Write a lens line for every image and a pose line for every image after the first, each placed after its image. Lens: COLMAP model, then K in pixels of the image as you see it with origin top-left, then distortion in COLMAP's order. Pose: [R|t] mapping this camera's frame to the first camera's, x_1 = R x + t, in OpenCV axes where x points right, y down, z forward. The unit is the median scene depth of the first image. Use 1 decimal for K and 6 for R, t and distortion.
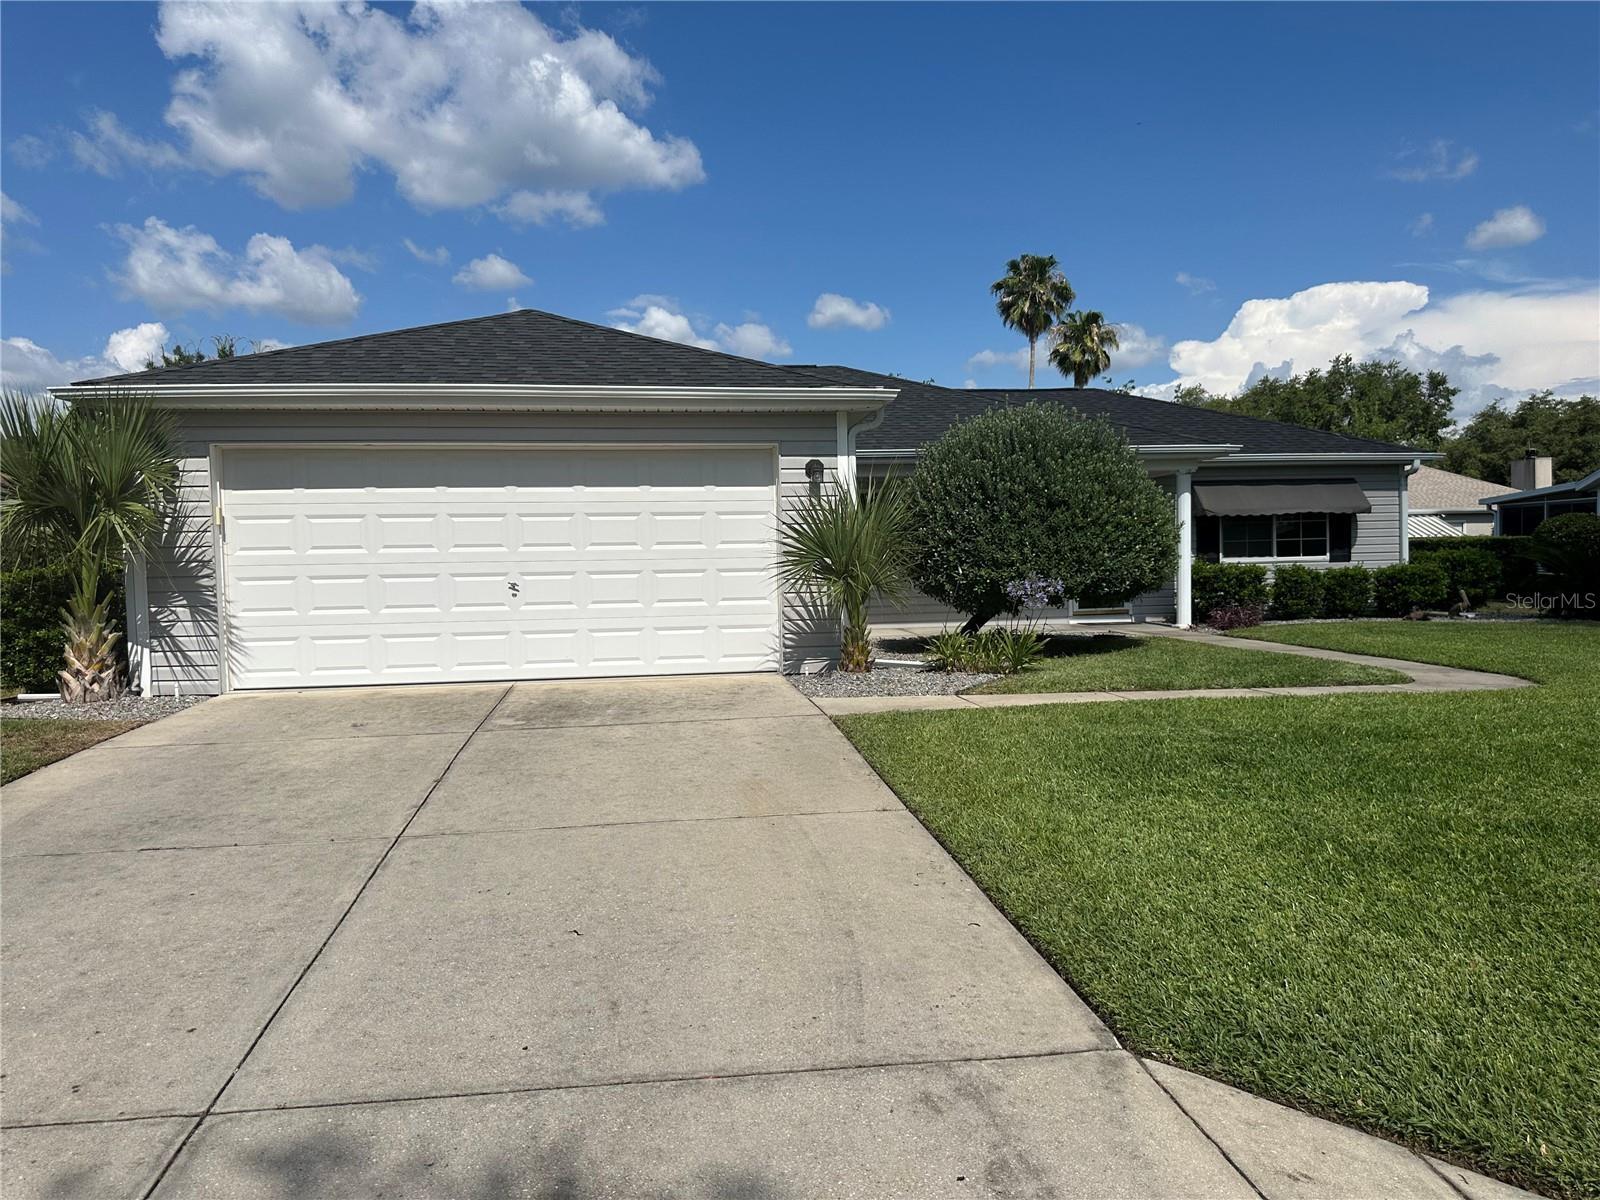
lens RADIAL K [[1146.3, 0, 803.0], [0, 1146.3, 598.6], [0, 0, 1]] dist [0.073019, -0.020701]
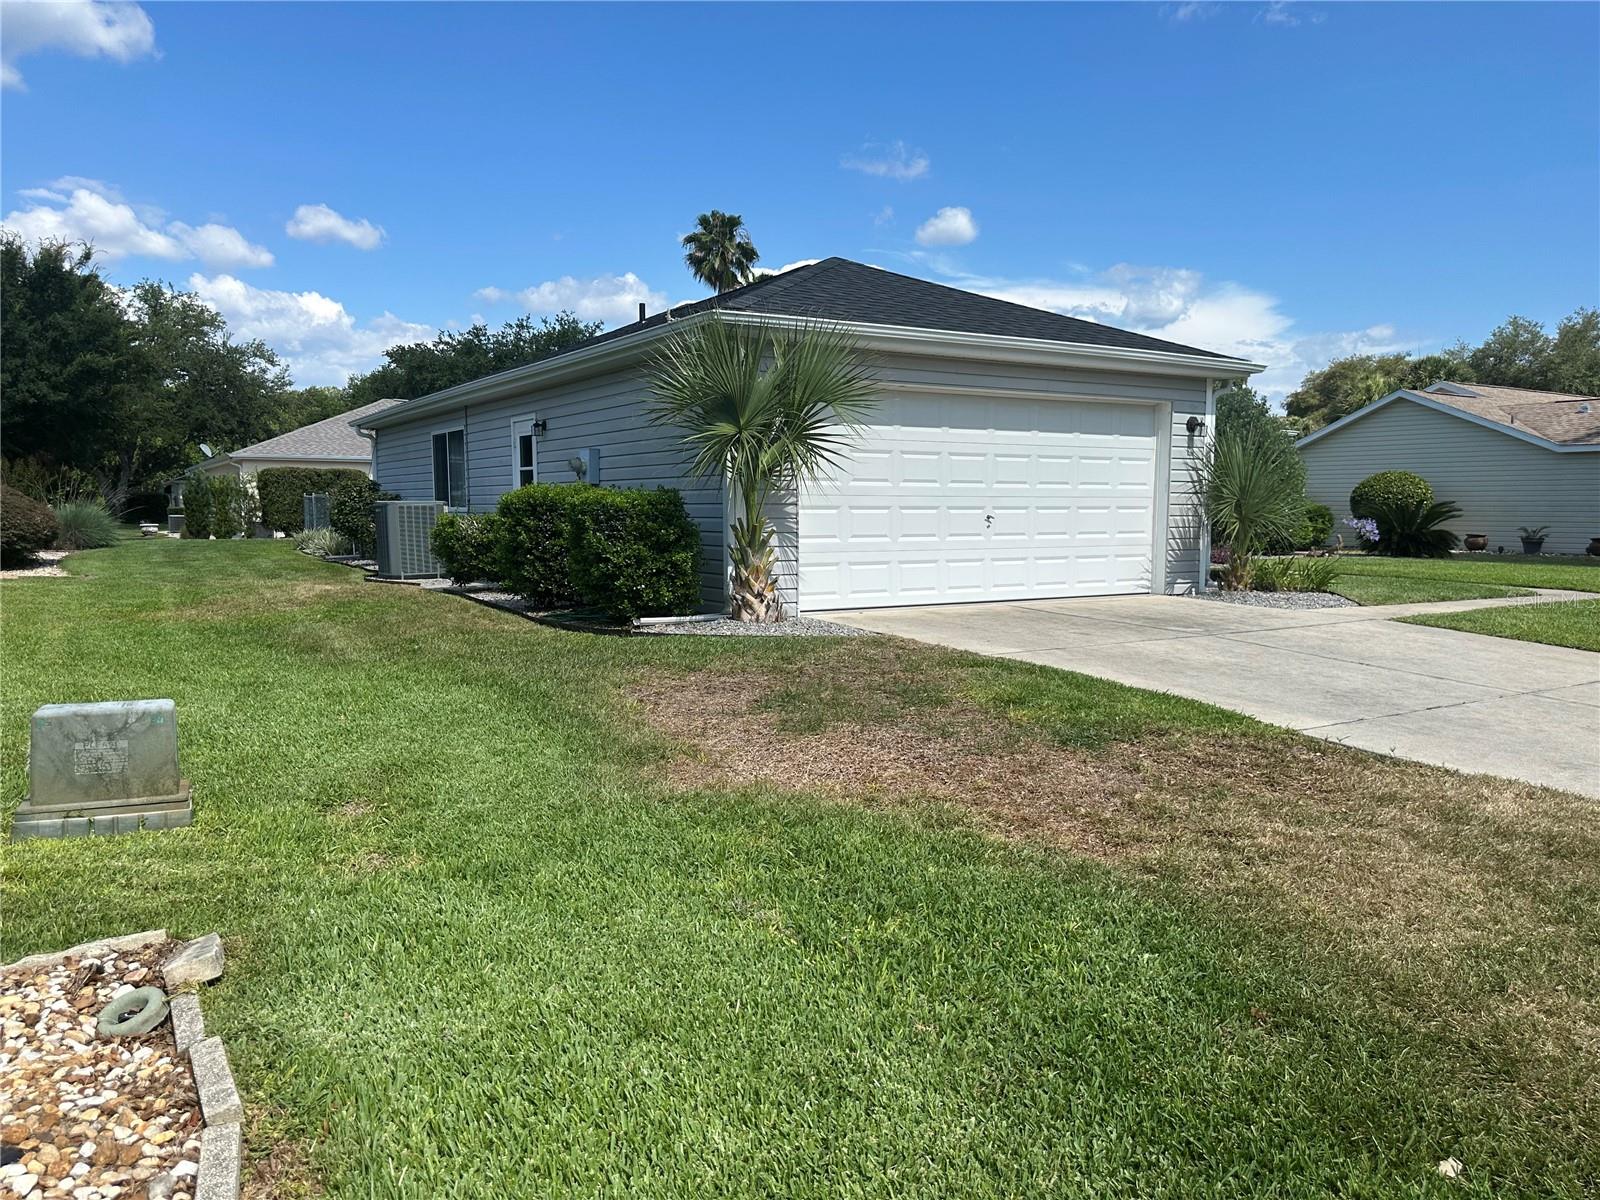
lens RADIAL K [[1146.3, 0, 791.7], [0, 1146.3, 606.6], [0, 0, 1]] dist [0.073019, -0.020701]
pose [[0.919428, -0.015800, 0.392941, -0.696824], [-0.004892, 0.998656, 0.051601, 0.014935], [-0.393228, -0.049366, 0.918115, 0.023773]]
